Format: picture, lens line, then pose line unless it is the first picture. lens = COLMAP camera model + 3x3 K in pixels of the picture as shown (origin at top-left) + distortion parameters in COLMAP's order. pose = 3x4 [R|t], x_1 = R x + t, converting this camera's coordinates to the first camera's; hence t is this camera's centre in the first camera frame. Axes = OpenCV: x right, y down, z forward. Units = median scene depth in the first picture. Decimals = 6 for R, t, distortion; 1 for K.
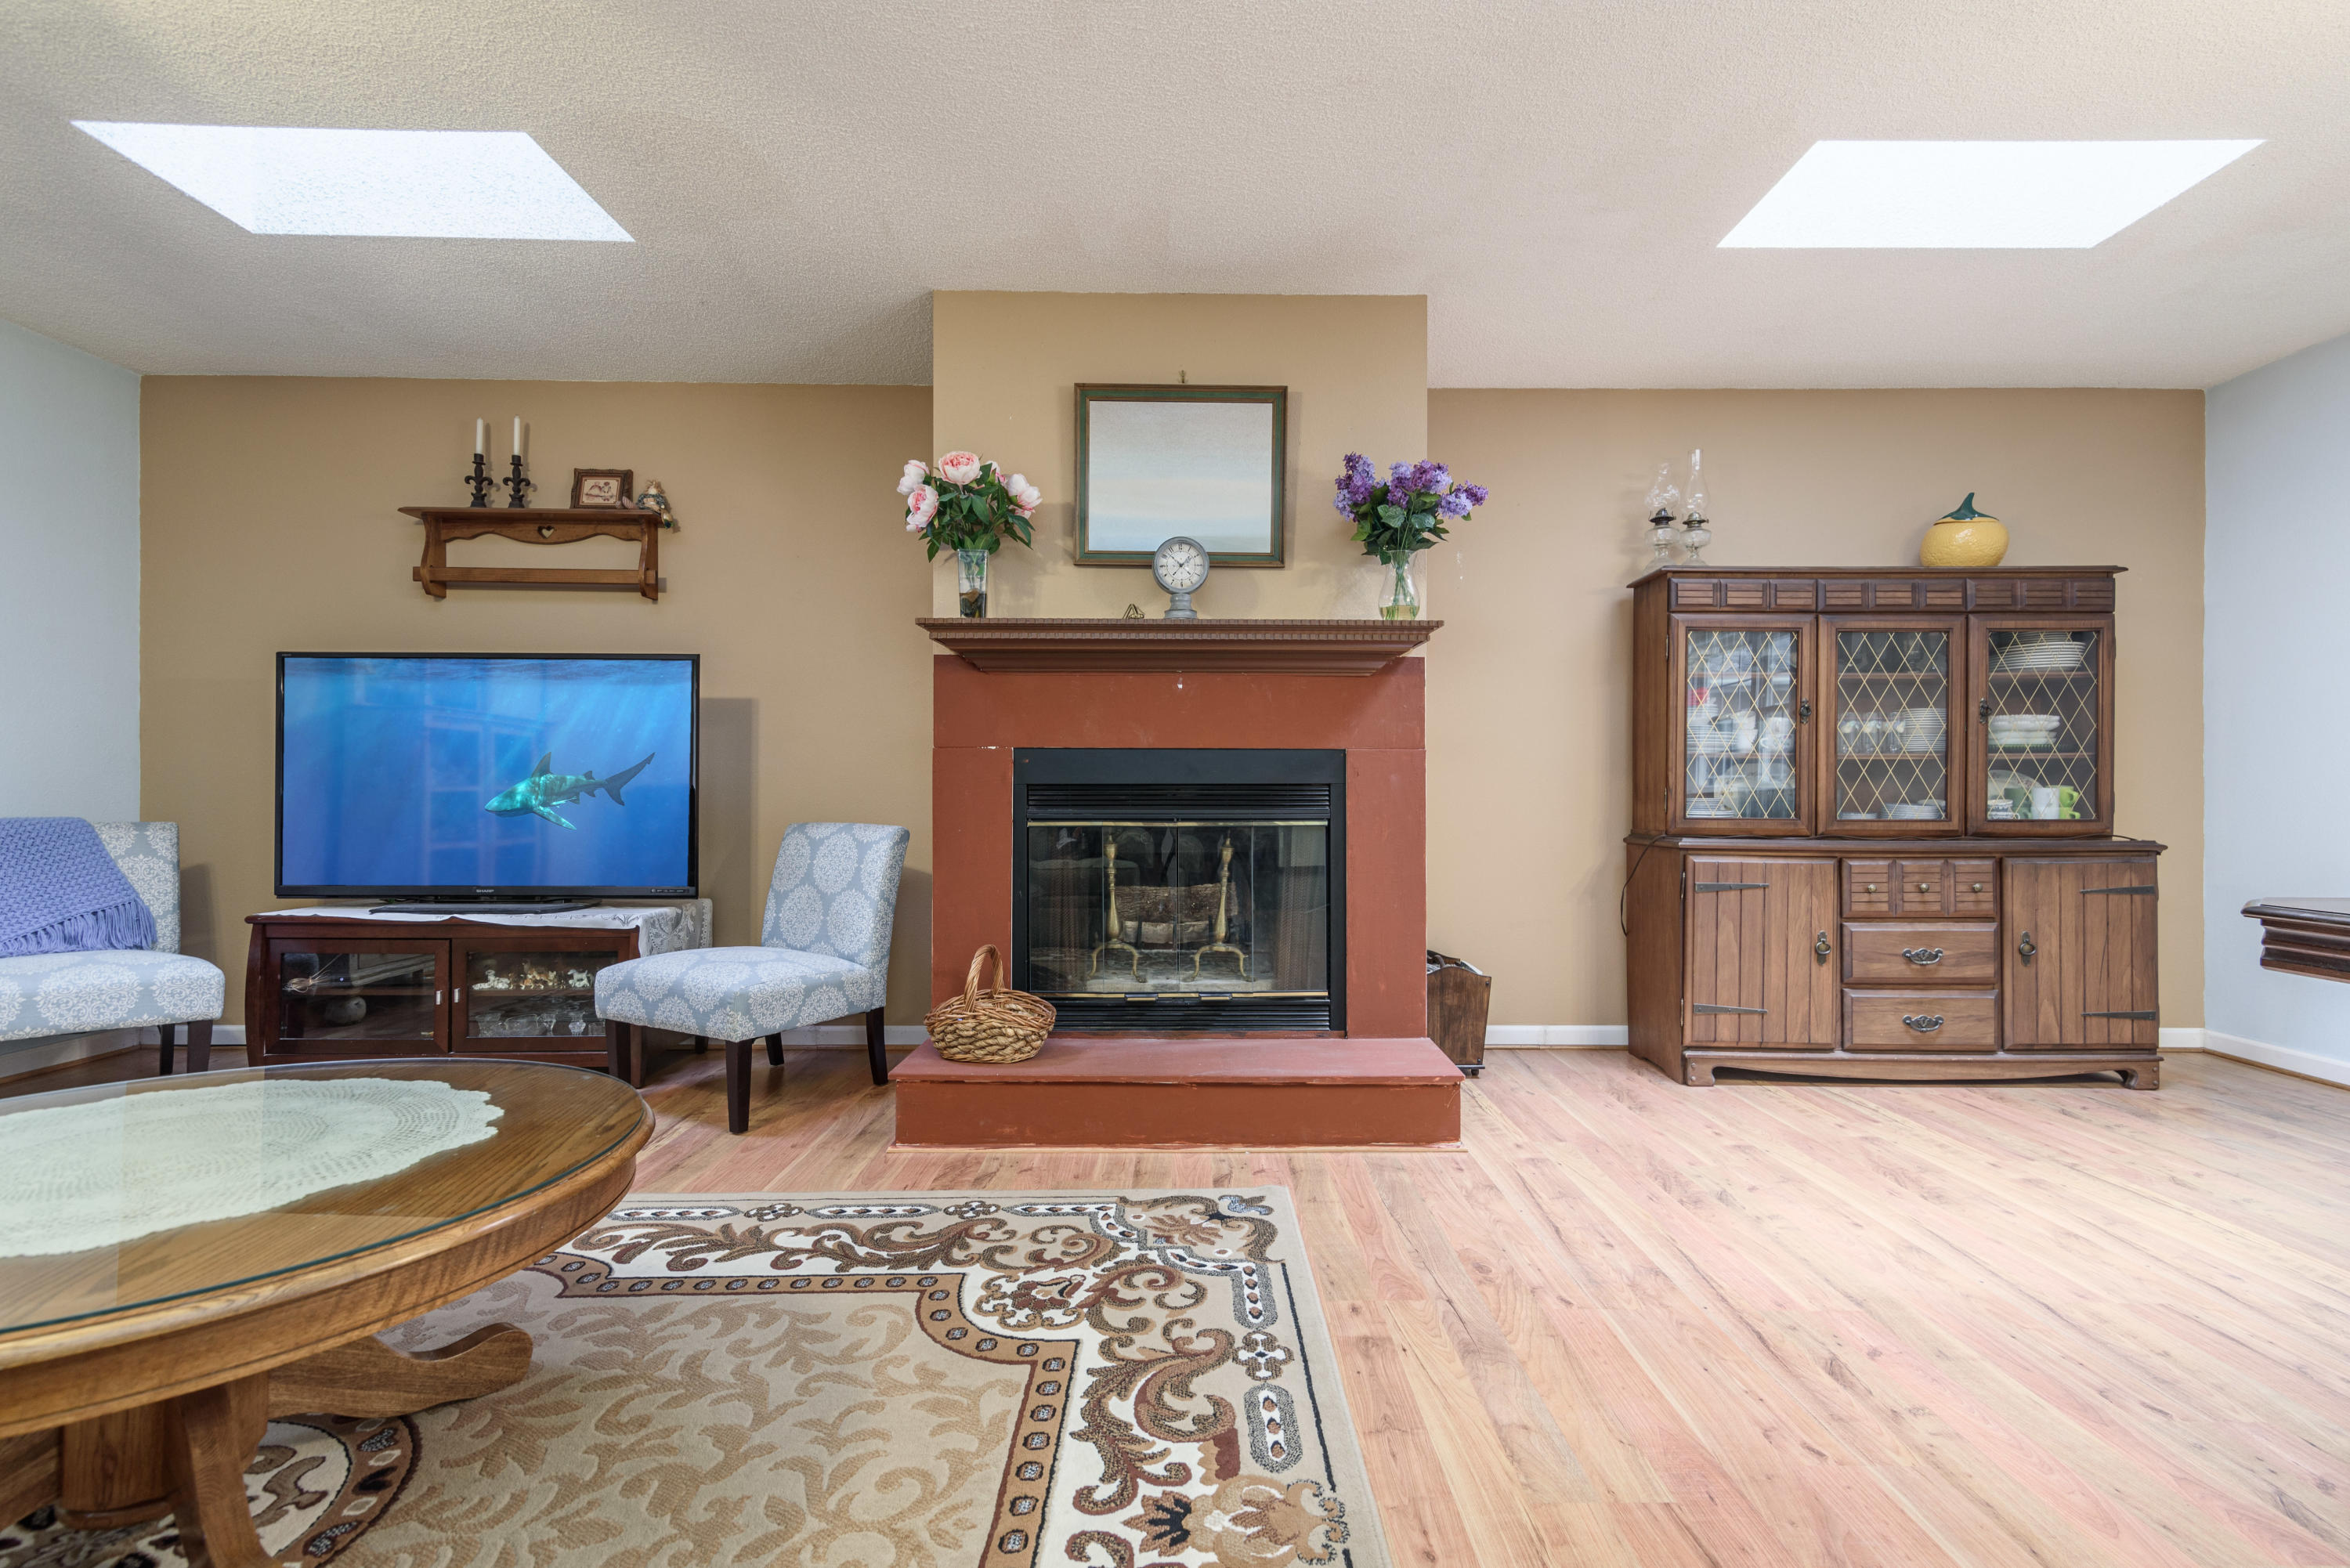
lens RADIAL K [[1068.7, 0, 1200.2], [0, 1068.7, 795.5], [0, 0, 1]] dist [0.012945, -0.002271]
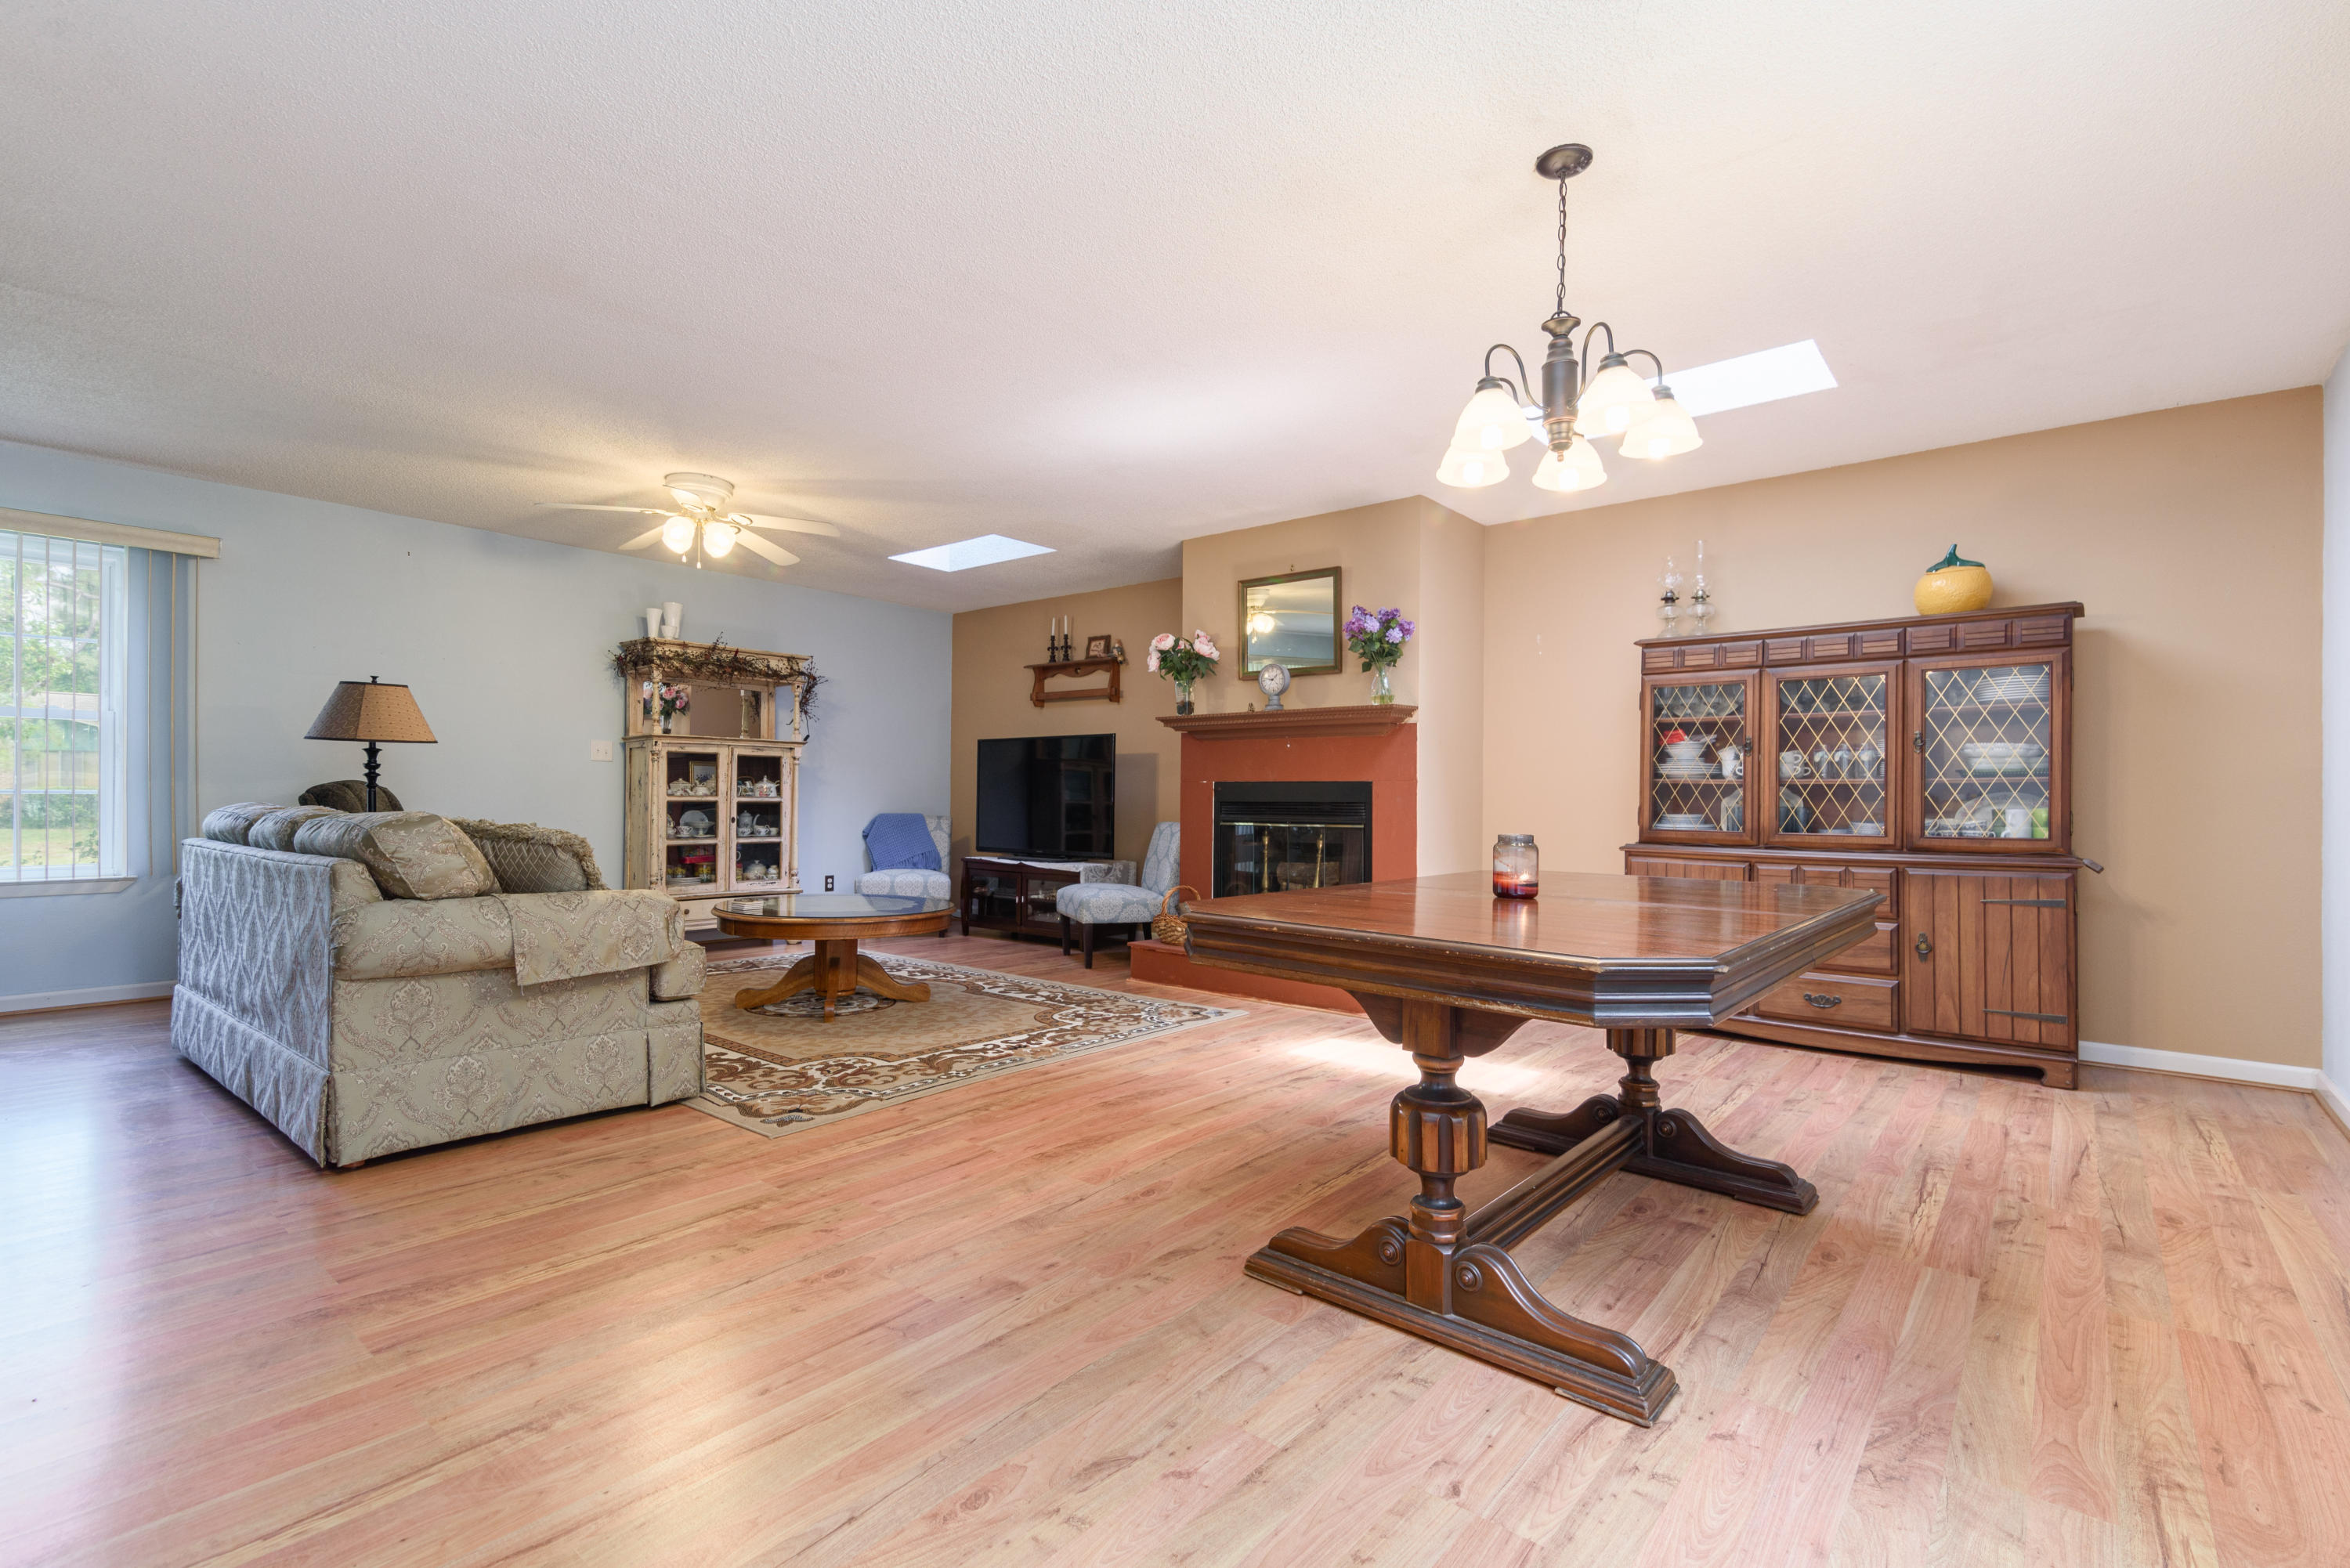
lens RADIAL K [[1068.7, 0, 1195.5], [0, 1068.7, 787.4], [0, 0, 1]] dist [0.012945, -0.002271]
pose [[0.765309, -0.003665, -0.643652, 0.978161], [-0.006472, 0.999889, -0.013388, -0.010249], [0.643630, 0.014411, 0.765201, -0.423255]]
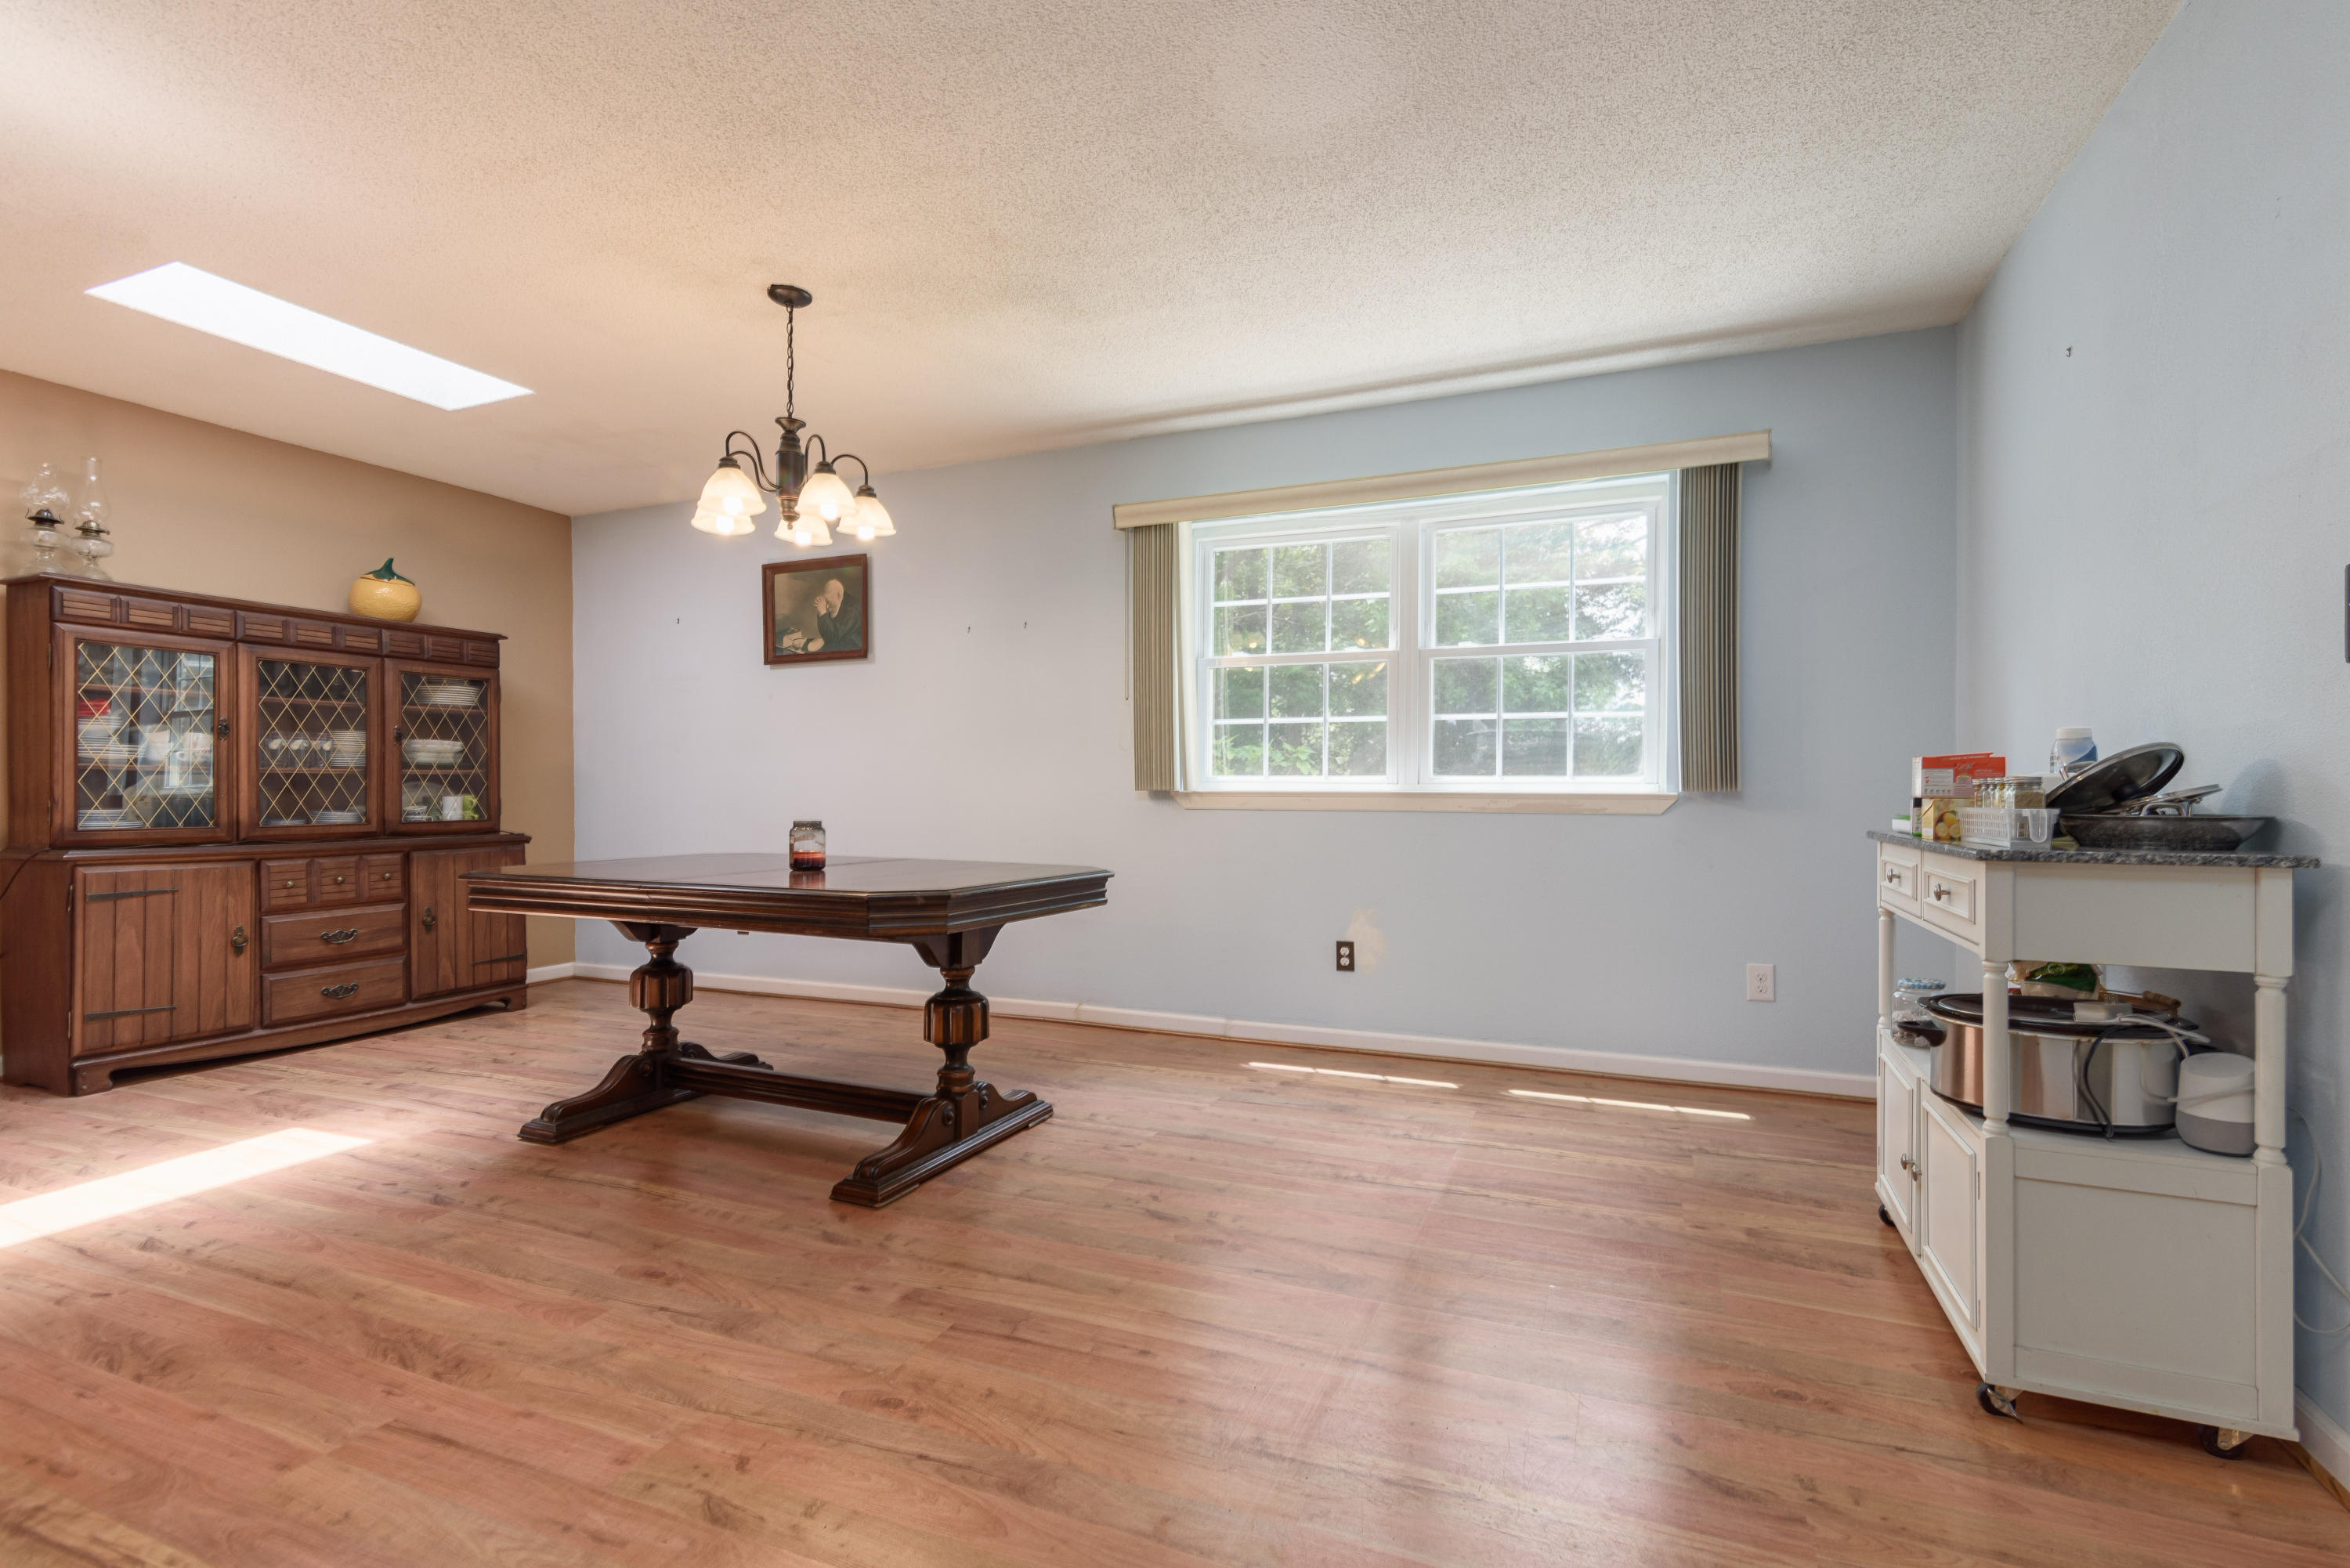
lens RADIAL K [[1068.7, 0, 1199.6], [0, 1068.7, 792.2], [0, 0, 1]] dist [0.012945, -0.002271]
pose [[0.389527, -0.006919, 0.920989, -0.074219], [0.003591, 0.999976, 0.005993, -0.018384], [-0.921008, 0.000973, 0.389543, -0.397211]]
